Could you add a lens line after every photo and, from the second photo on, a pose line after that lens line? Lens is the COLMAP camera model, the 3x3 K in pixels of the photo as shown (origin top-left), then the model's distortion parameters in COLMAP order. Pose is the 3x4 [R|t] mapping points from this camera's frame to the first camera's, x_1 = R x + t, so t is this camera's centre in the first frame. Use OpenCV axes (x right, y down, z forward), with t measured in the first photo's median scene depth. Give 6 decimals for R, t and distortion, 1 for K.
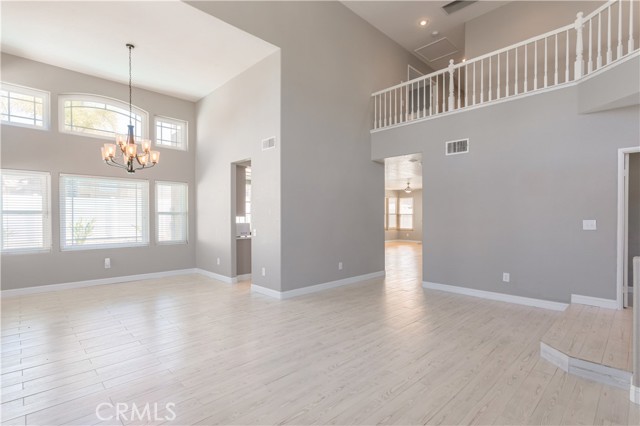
lens RADIAL K [[309.5, 0, 322.9], [0, 309.5, 219.7], [0, 0, 1]] dist [0.001003, 0.005291]
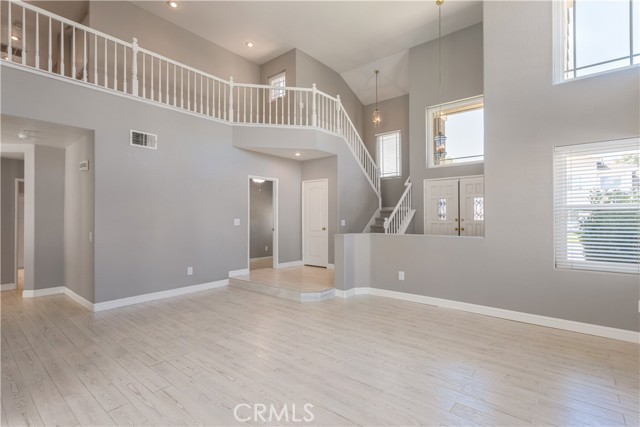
lens RADIAL K [[309.5, 0, 321.1], [0, 309.5, 214.7], [0, 0, 1]] dist [0.001003, 0.005291]
pose [[-0.090203, -0.001931, 0.995922, -0.491142], [0.006242, 0.999977, 0.002504, -0.014766], [-0.995904, 0.006442, -0.090189, 0.540057]]
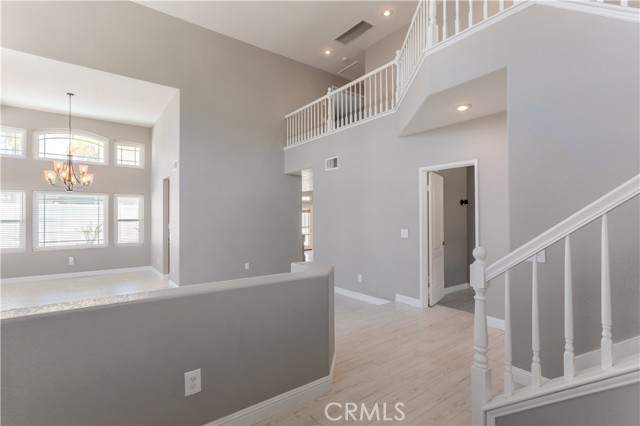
lens RADIAL K [[309.5, 0, 318.3], [0, 309.5, 213.8], [0, 0, 1]] dist [0.001003, 0.005291]
pose [[0.991508, -0.004840, -0.129952, 0.507277], [0.001769, 0.999717, -0.023740, -0.020997], [0.130030, 0.023308, 0.991236, -0.130472]]
